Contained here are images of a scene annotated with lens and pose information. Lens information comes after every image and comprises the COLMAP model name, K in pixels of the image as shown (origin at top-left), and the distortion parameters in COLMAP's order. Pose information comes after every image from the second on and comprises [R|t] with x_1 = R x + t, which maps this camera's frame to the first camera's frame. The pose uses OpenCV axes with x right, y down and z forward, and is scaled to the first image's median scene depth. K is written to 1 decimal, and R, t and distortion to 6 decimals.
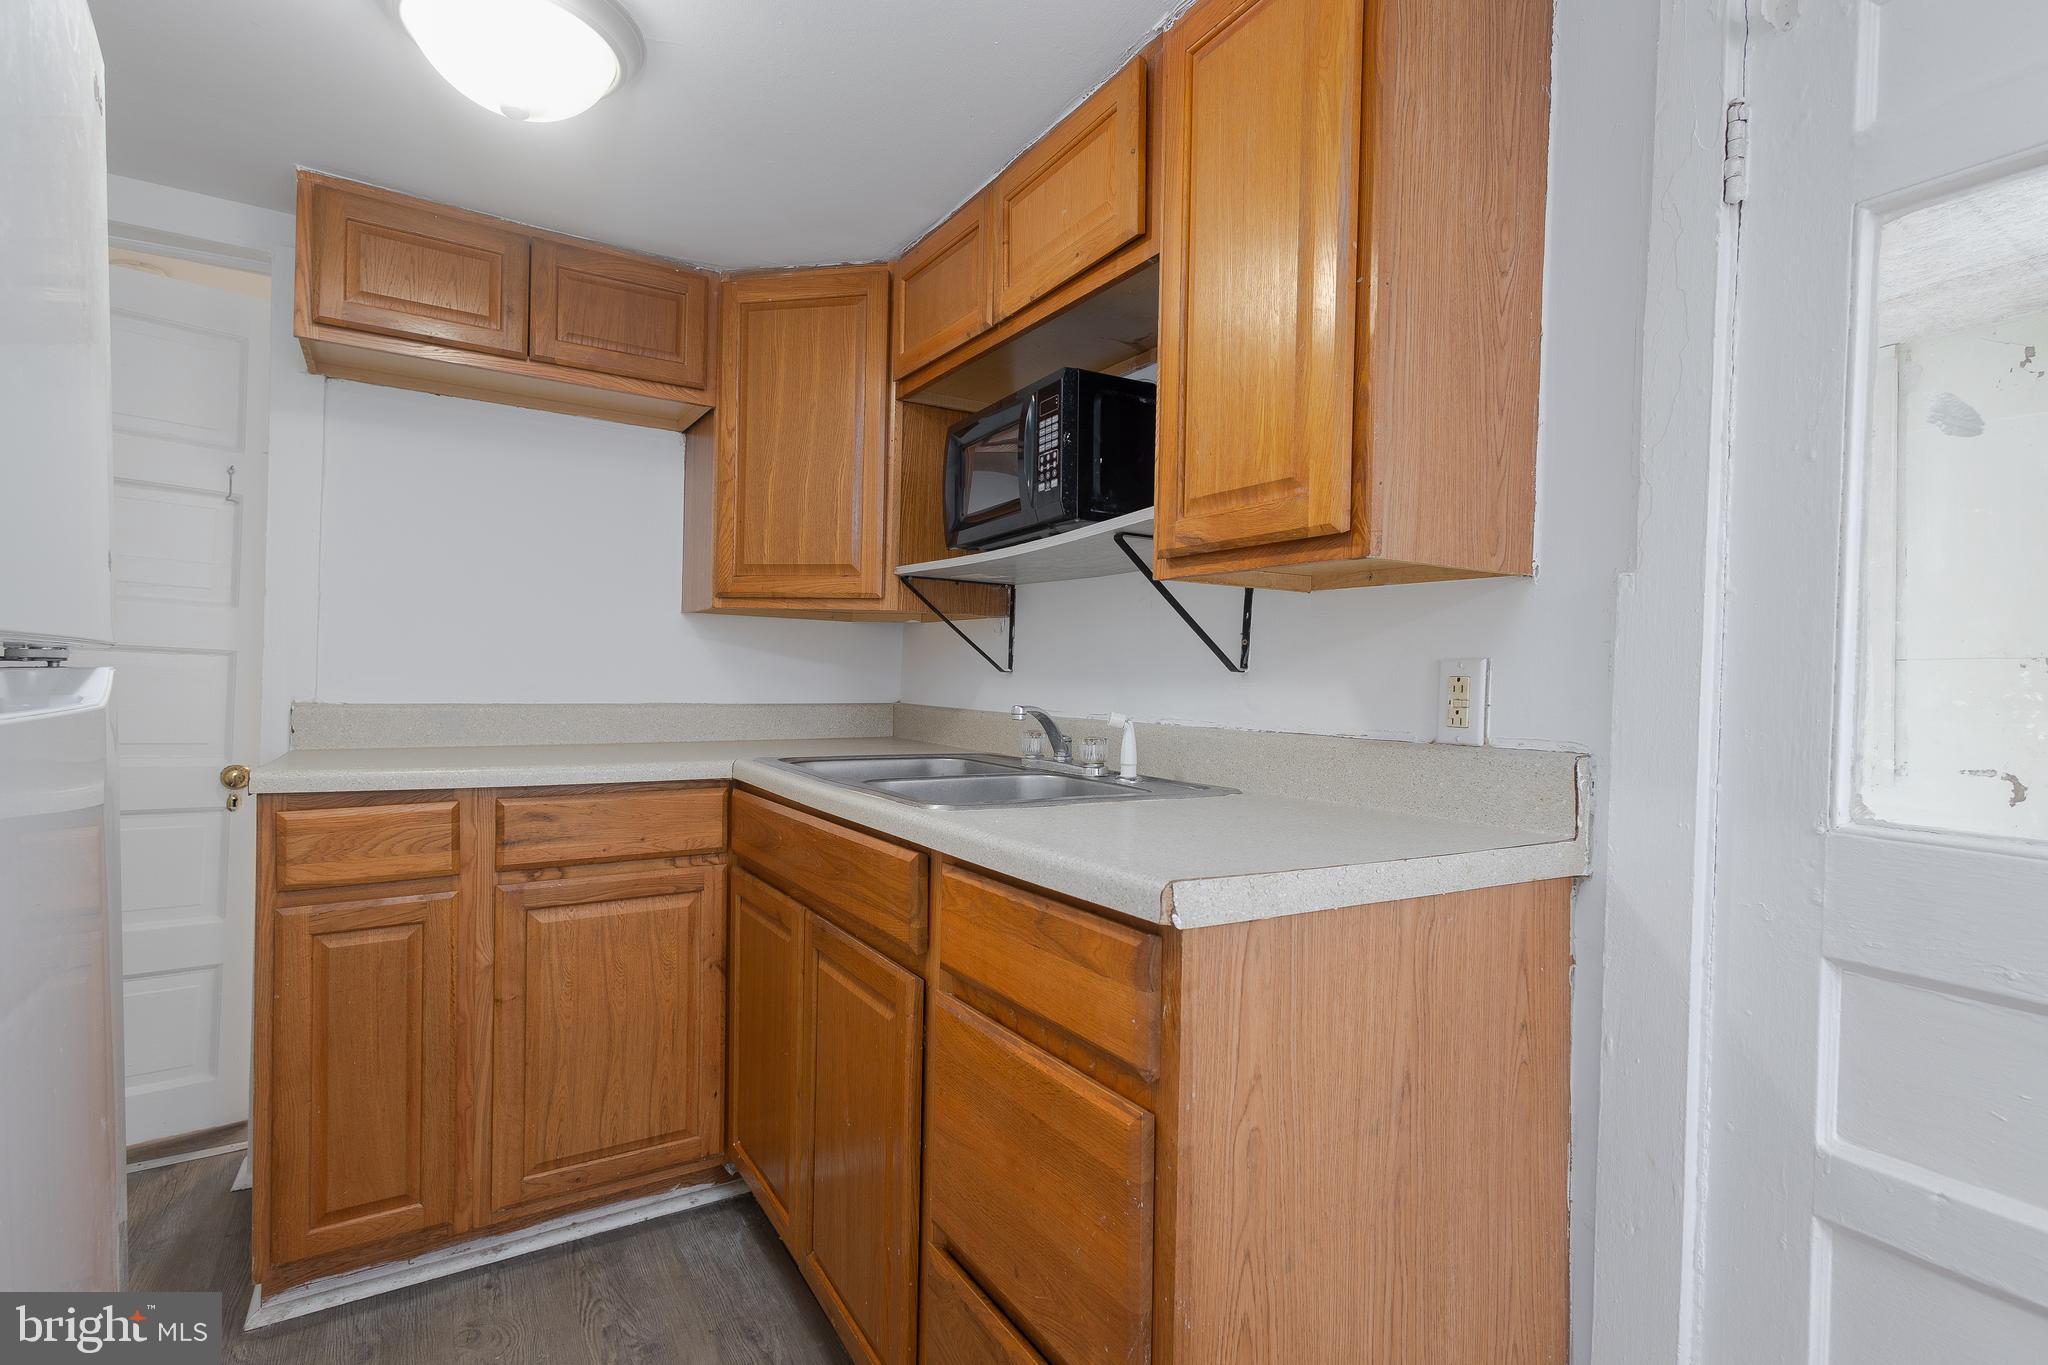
lens RADIAL K [[973.8, 0, 1024.0], [0, 973.8, 682.5], [0, 0, 1]] dist [0.013384, -0.000278]
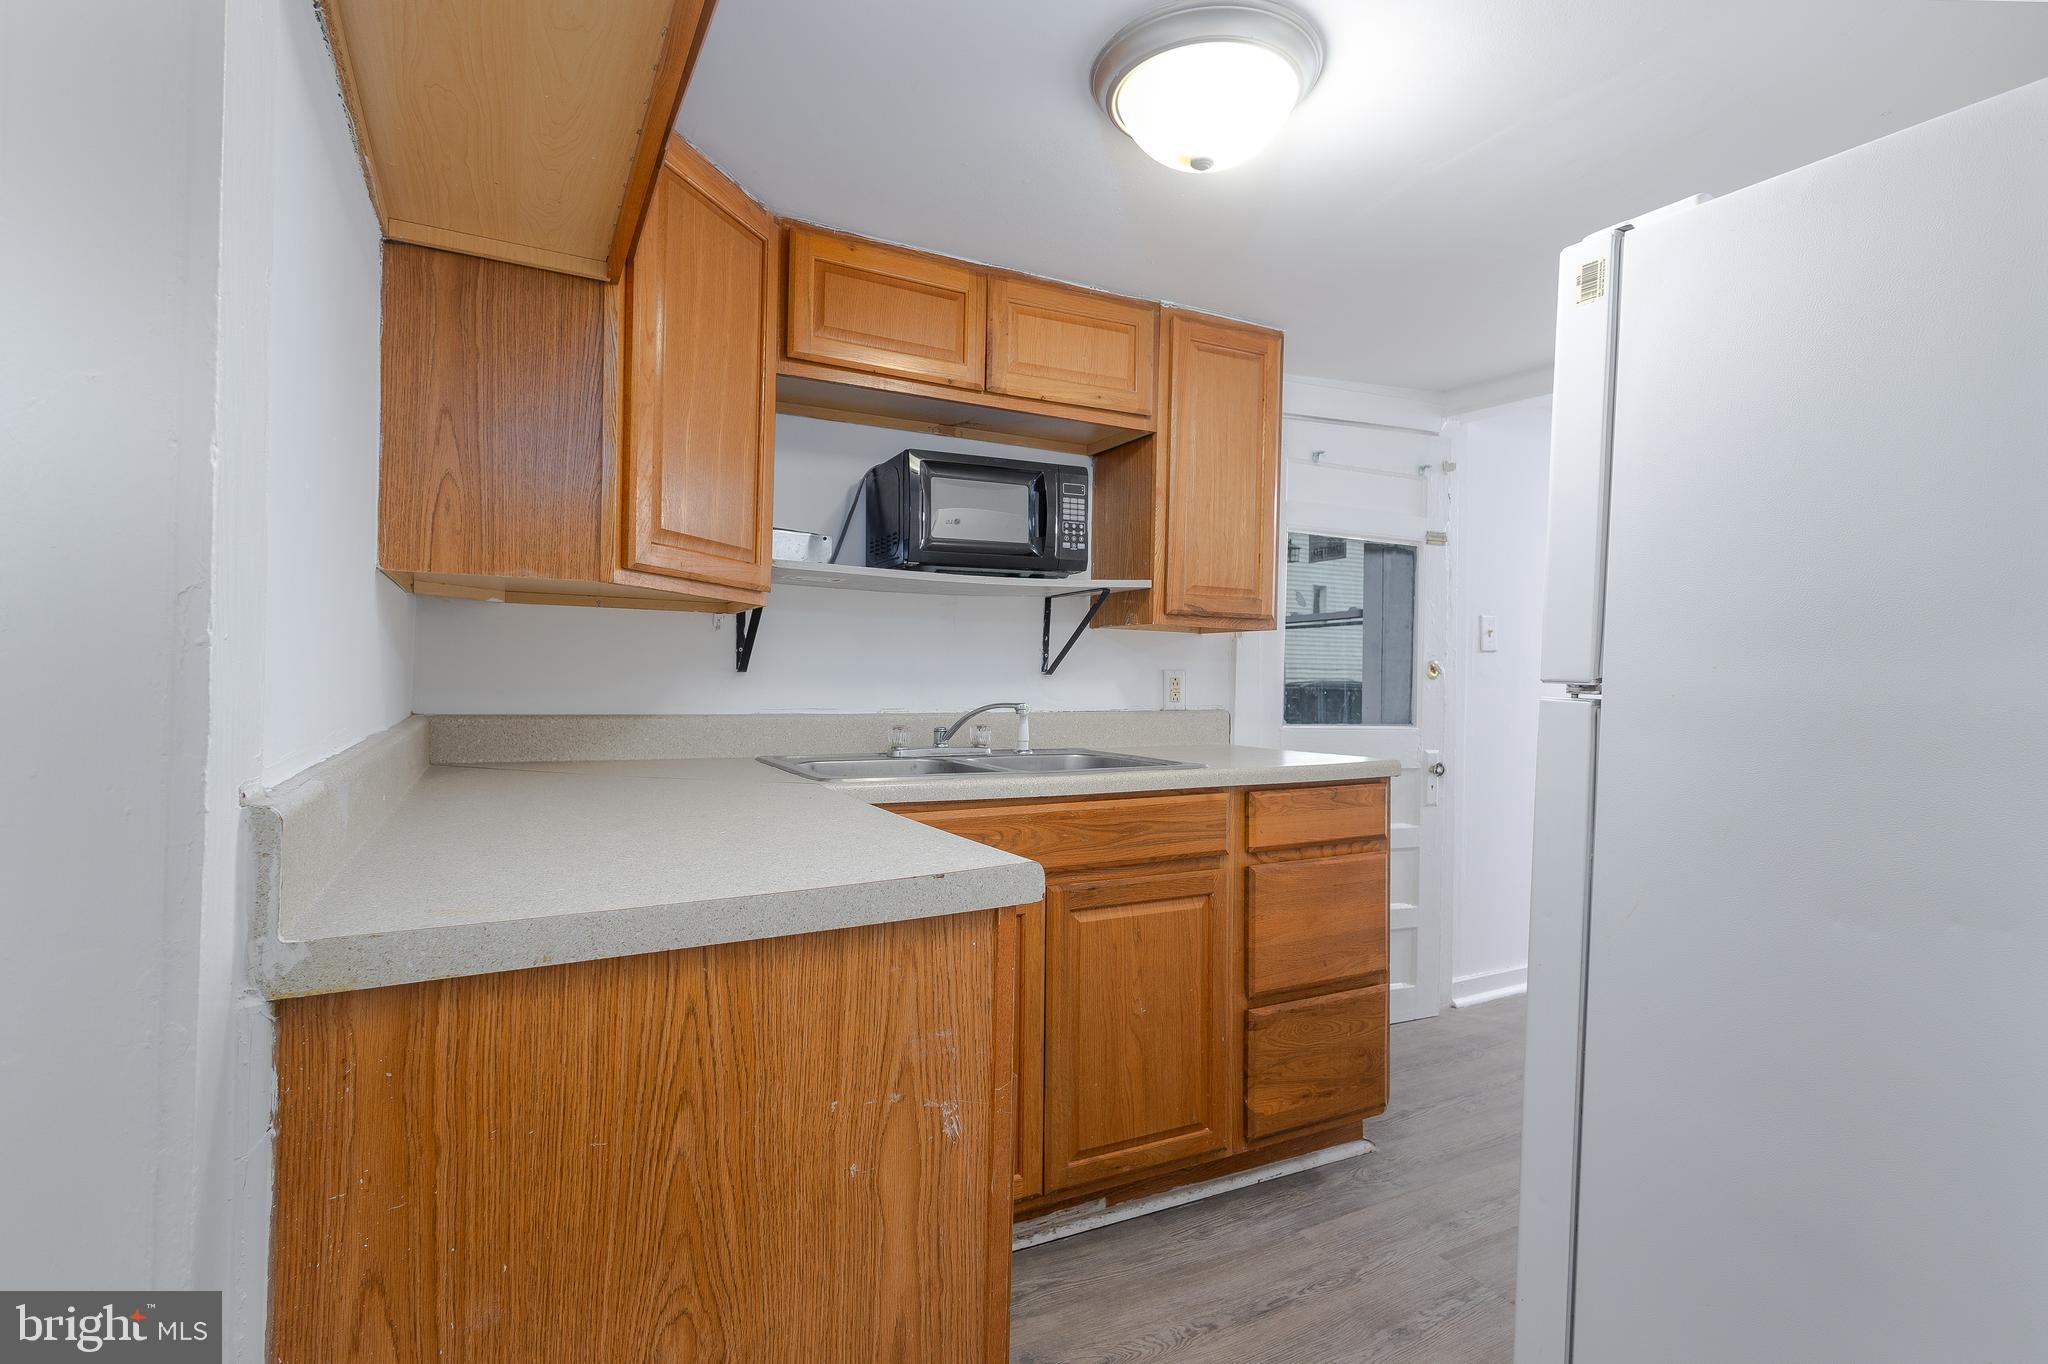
lens RADIAL K [[947.3, 0, 1038.0], [0, 947.3, 682.0], [0, 0, 1]] dist [0.009195, 0.000061]
pose [[0.090831, -0.023905, 0.995579, -1.341360], [-0.006176, 0.999679, 0.024567, -0.037884], [-0.995847, -0.008380, 0.090655, 0.916074]]
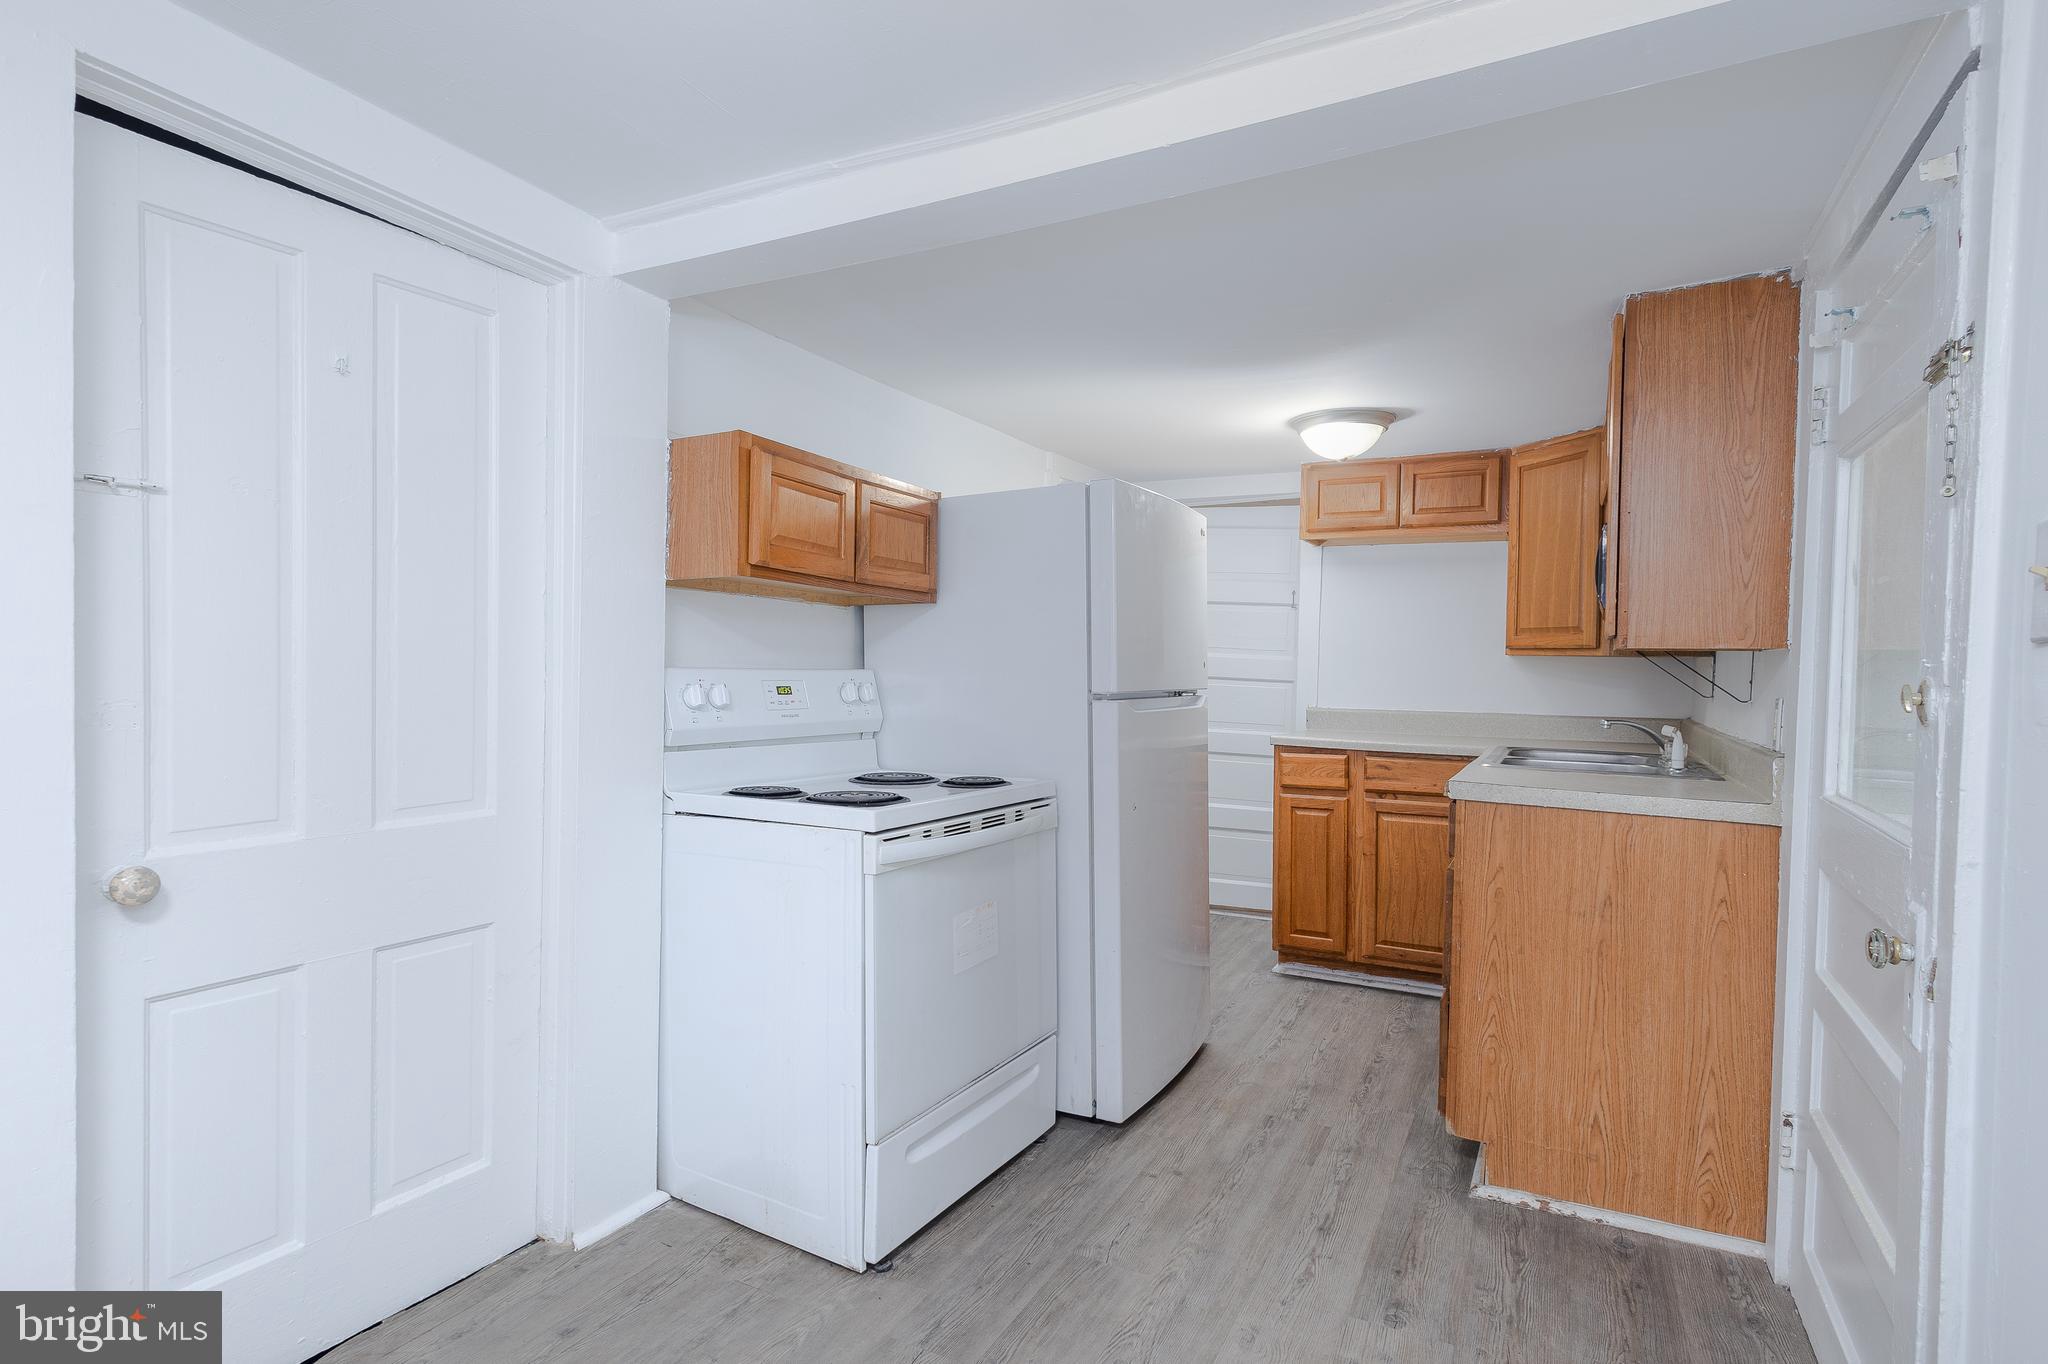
lens RADIAL K [[1014.0, 0, 1024.0], [0, 1014.0, 682.0], [0, 0, 1]] dist [0.001567, -0.000036]
pose [[0.496039, 0.003557, -0.868293, 1.060652], [-0.010139, 0.999947, -0.001696, -0.028821], [0.868241, 0.009645, 0.496049, -0.755529]]
